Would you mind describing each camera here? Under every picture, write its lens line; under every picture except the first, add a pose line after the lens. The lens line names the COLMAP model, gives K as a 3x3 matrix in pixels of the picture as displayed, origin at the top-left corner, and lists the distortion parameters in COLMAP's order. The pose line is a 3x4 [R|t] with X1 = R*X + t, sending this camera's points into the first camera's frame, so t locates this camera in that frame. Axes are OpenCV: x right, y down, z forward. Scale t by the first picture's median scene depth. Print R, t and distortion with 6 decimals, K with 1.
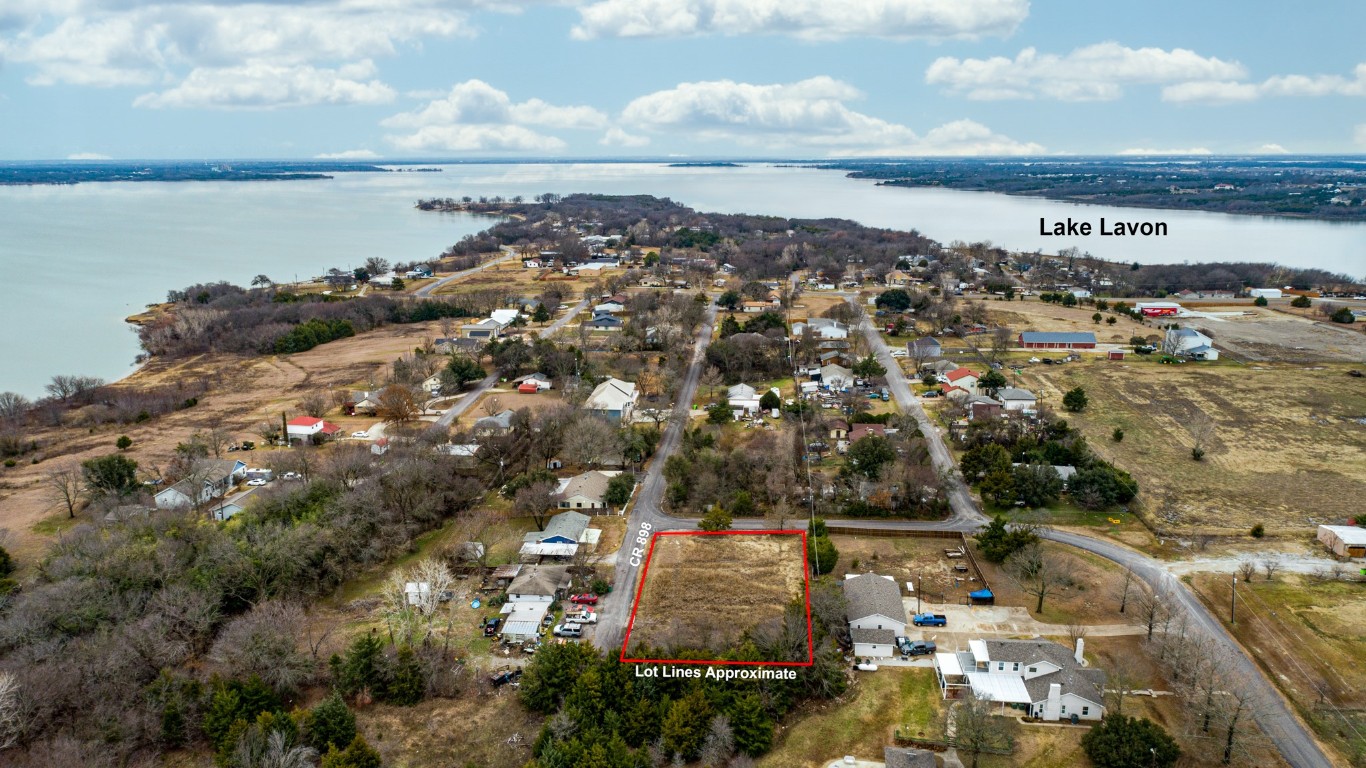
lens RADIAL K [[937.9, 0, 654.4], [0, 937.9, 384.8], [0, 0, 1]] dist [0.001576, 0.010293]
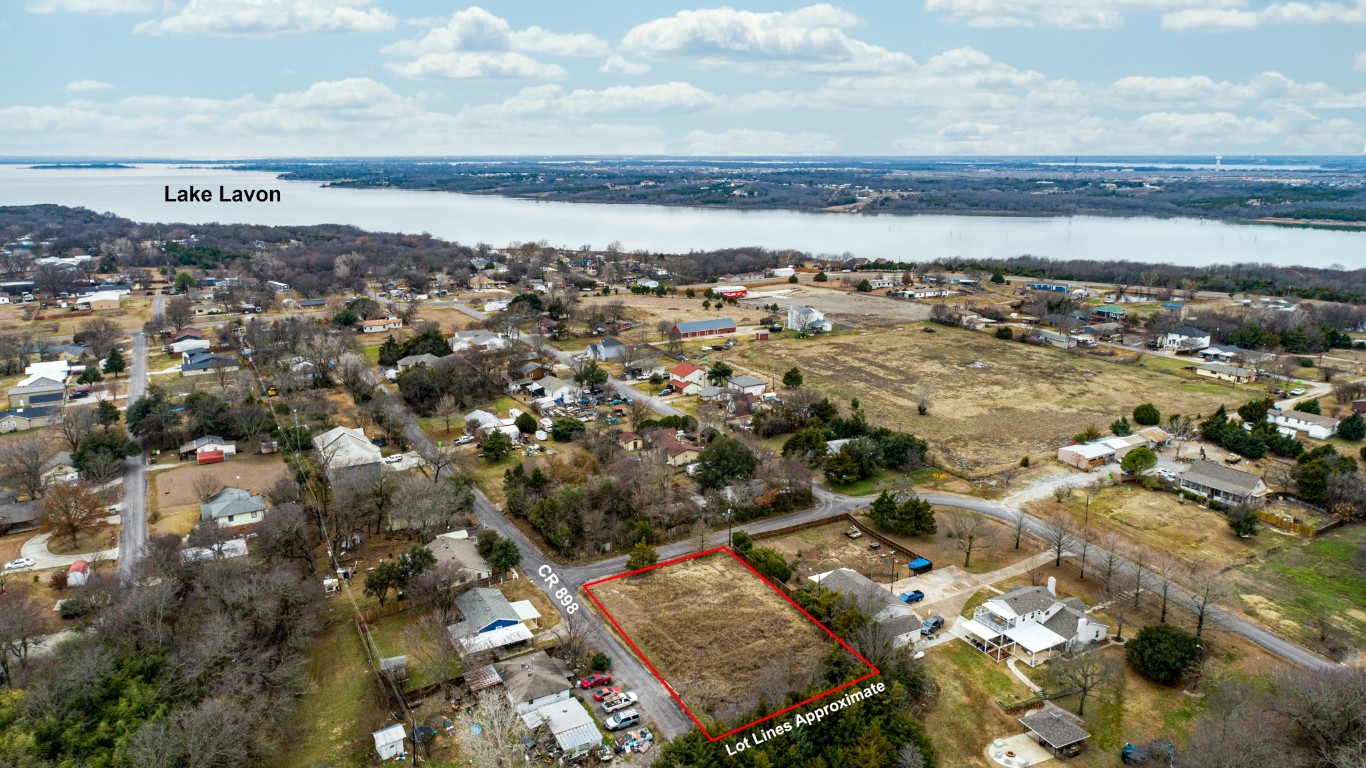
lens RADIAL K [[937.9, 0, 654.4], [0, 937.9, 384.8], [0, 0, 1]] dist [0.001576, 0.010293]
pose [[0.822135, -0.137057, 0.552548, -0.168074], [0.136704, 0.989717, 0.042094, -0.025466], [-0.552636, 0.040929, 0.832417, 0.083405]]
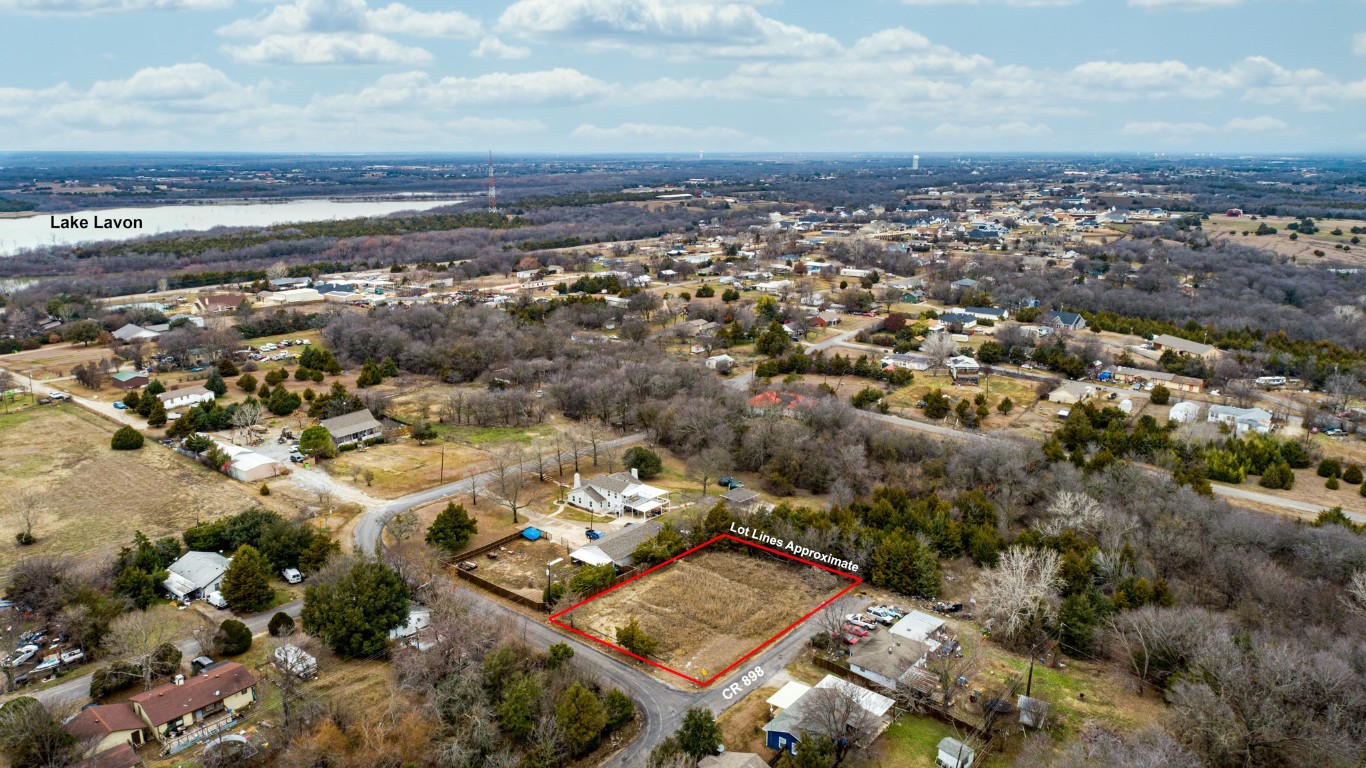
lens RADIAL K [[979.9, 0, 655.7], [0, 979.9, 384.0], [0, 0, 1]] dist [-0.007087, -0.000203]
pose [[-0.855450, -0.120512, 0.503668, -0.138790], [0.126568, 0.894407, 0.428972, -0.145641], [-0.502180, 0.430713, -0.749868, 0.556232]]
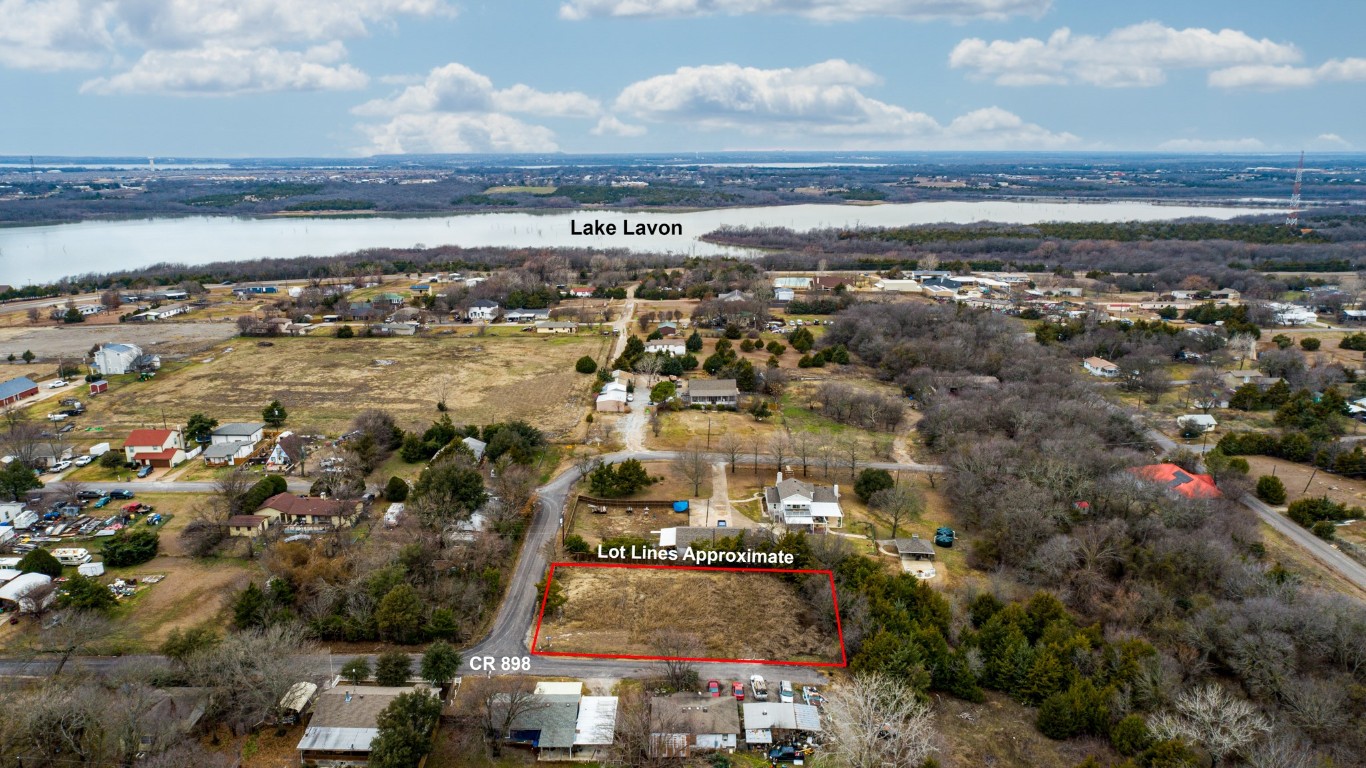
lens RADIAL K [[937.9, 0, 654.4], [0, 937.9, 384.8], [0, 0, 1]] dist [0.001576, 0.010293]
pose [[-0.099694, -0.241943, 0.965155, -0.285021], [0.243047, 0.934684, 0.259410, -0.089428], [-0.964878, 0.260439, -0.034379, 0.328097]]
